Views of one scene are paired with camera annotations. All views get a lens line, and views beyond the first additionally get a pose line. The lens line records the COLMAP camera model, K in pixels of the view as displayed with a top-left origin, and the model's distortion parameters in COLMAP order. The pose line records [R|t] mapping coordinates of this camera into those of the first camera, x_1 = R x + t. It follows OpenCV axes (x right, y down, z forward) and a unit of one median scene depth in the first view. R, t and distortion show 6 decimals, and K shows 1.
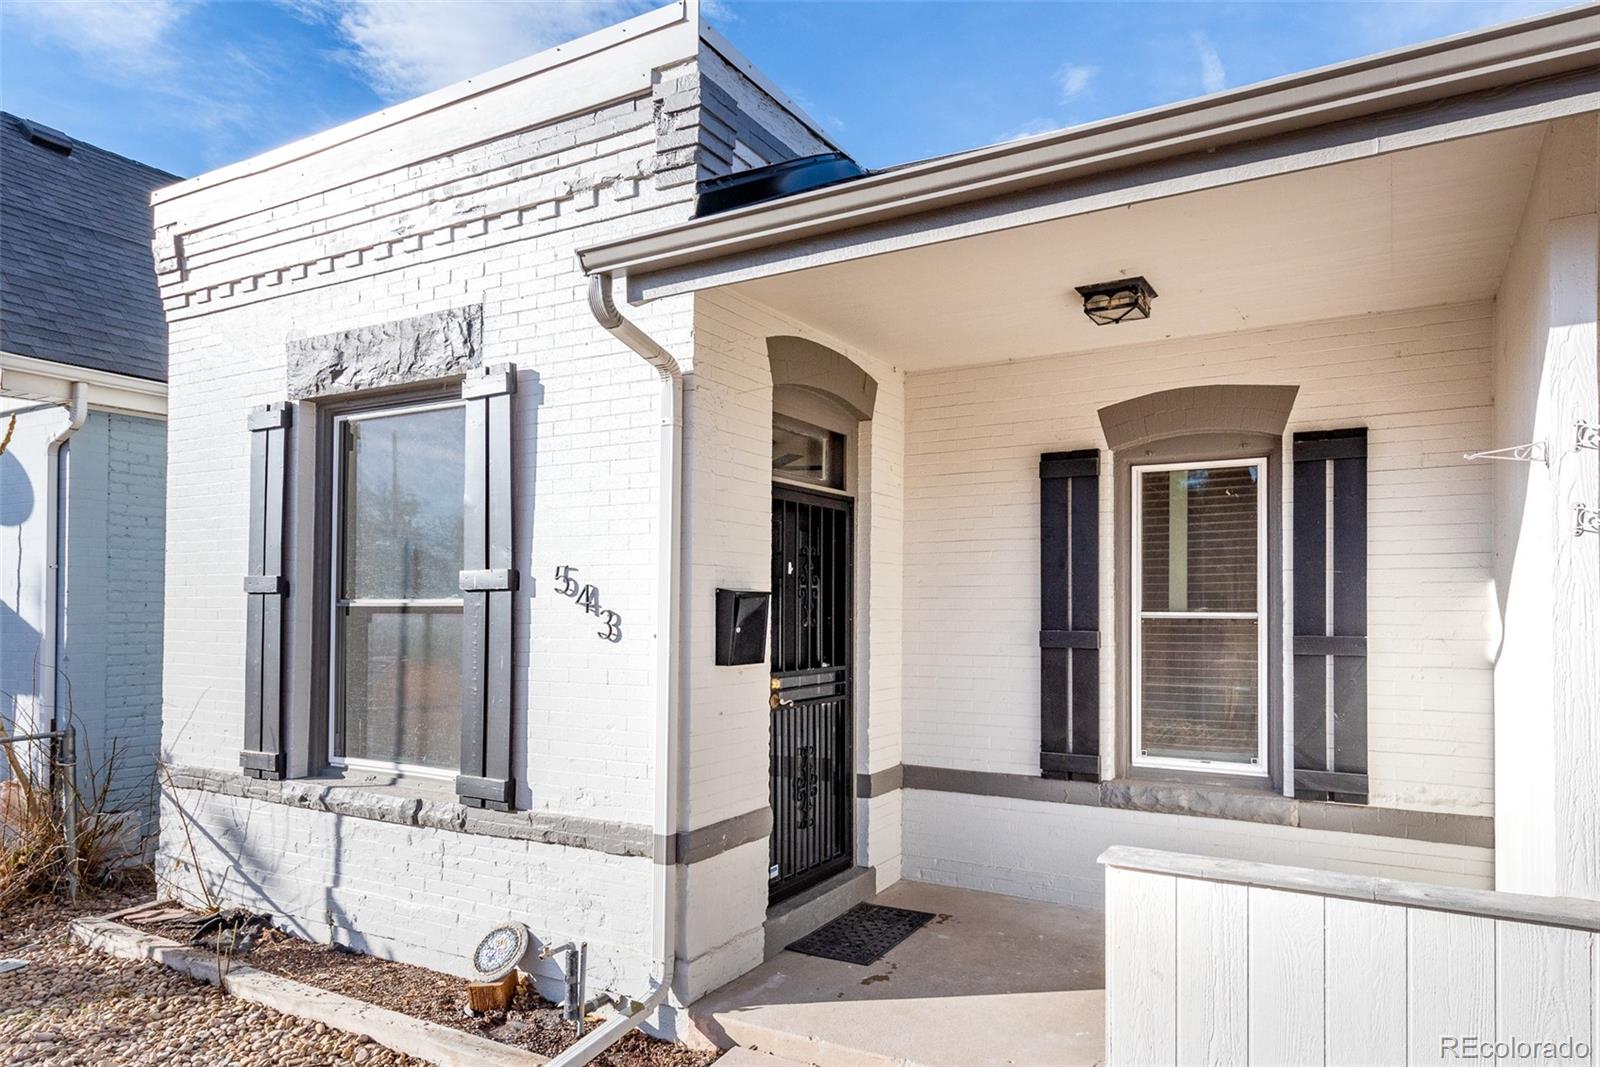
lens RADIAL K [[911.3, 0, 801.7], [0, 911.3, 596.6], [0, 0, 1]] dist [0.025298, 0.000213]
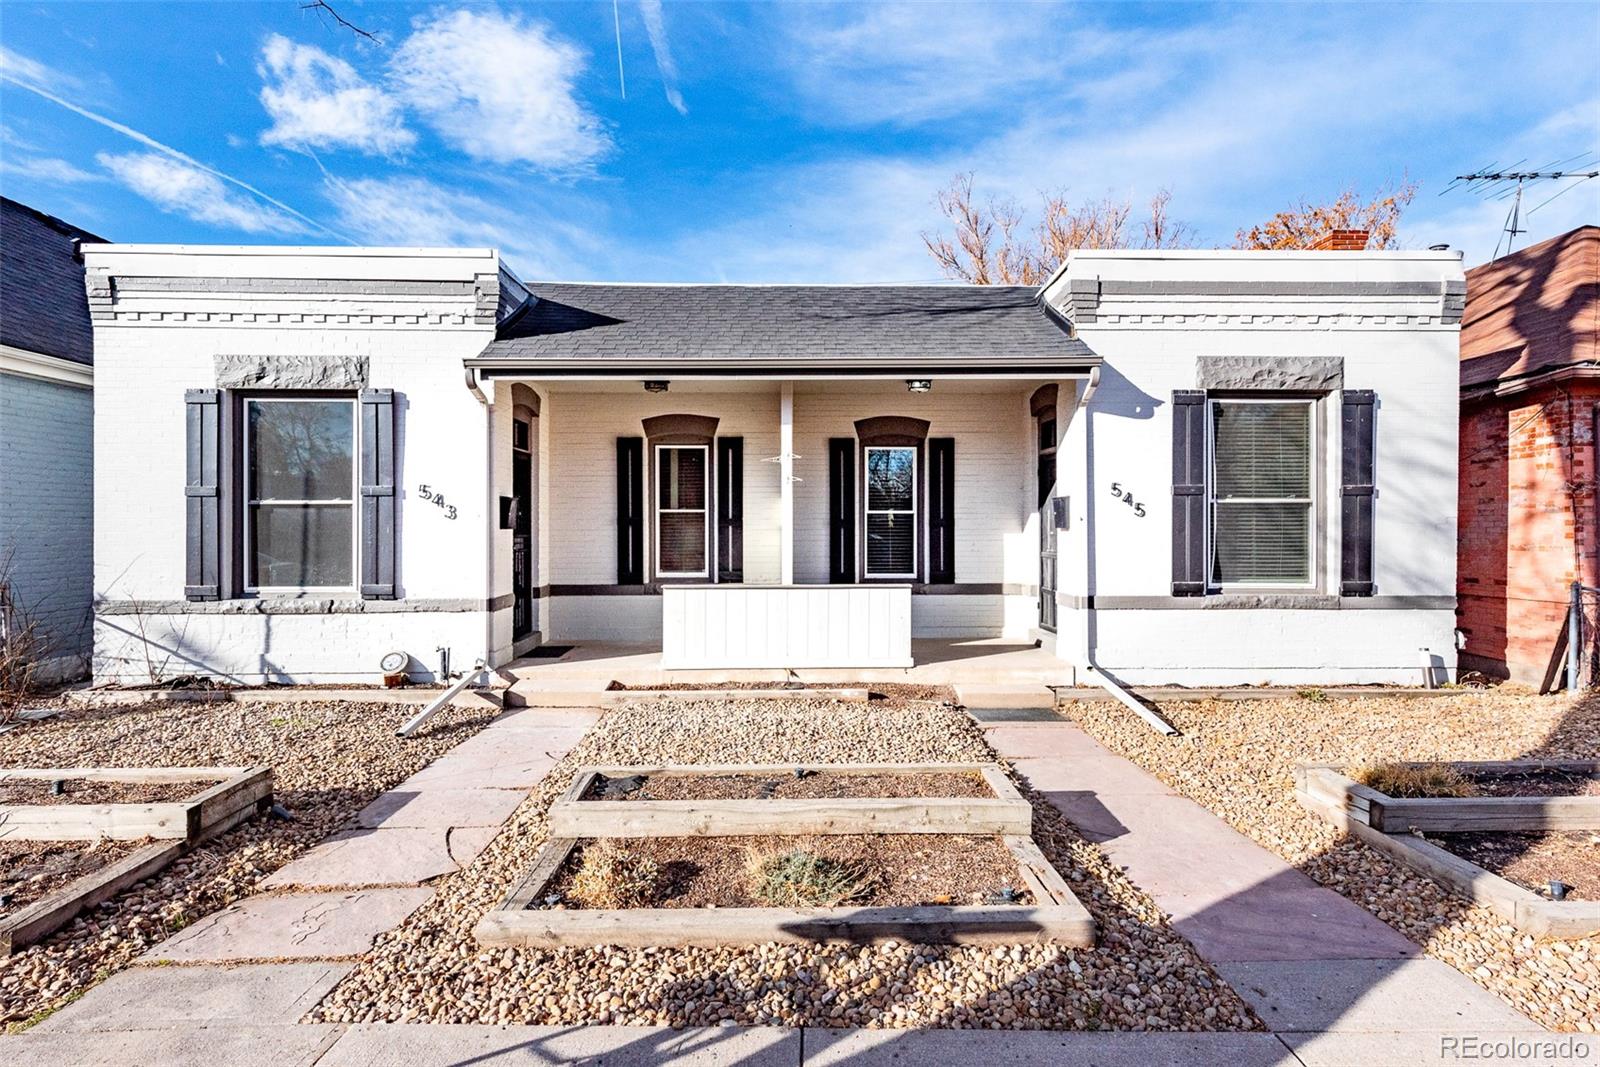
lens RADIAL K [[890.1, 0, 800.0], [0, 890.1, 533.5], [0, 0, 1]] dist [-0.001710, -0.000540]
pose [[0.834074, -0.010268, 0.551557, -0.594720], [-0.000922, 0.999799, 0.020006, 0.033651], [-0.551652, -0.017195, 0.833897, -1.106848]]
